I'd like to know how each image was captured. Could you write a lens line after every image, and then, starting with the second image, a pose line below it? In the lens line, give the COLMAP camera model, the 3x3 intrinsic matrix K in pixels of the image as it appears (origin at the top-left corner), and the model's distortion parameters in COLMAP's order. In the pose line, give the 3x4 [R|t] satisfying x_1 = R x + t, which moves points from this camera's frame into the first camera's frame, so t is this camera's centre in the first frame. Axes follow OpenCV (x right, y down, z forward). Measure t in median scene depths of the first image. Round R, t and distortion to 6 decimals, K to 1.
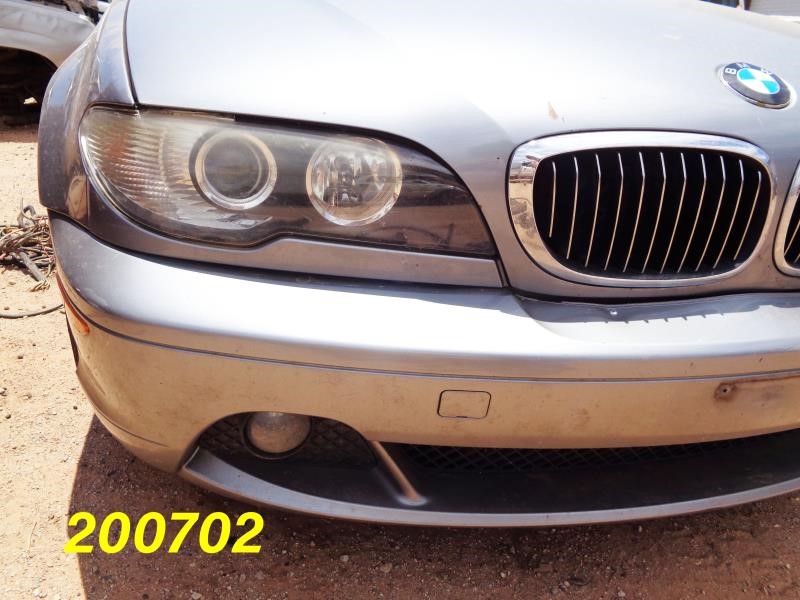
lens RADIAL K [[648.4, 0, 400.0], [0, 648.4, 300.0], [0, 0, 1]] dist [0.000703, 0.011131]
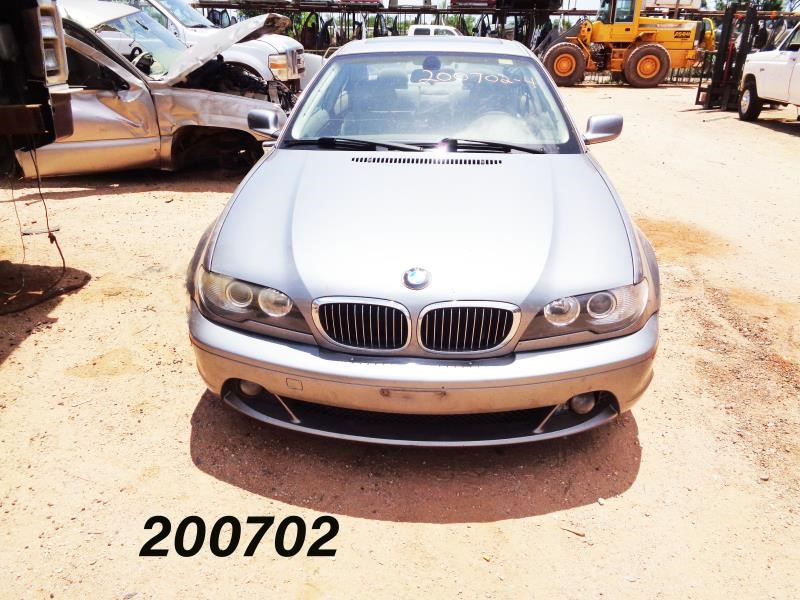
lens RADIAL K [[648.4, 0, 400.0], [0, 648.4, 300.0], [0, 0, 1]] dist [0.000703, 0.011131]
pose [[0.953091, 0.089354, -0.289196, 1.268663], [-0.092567, 0.995703, 0.002577, -0.250398], [0.288183, 0.024314, 0.957267, -1.563589]]
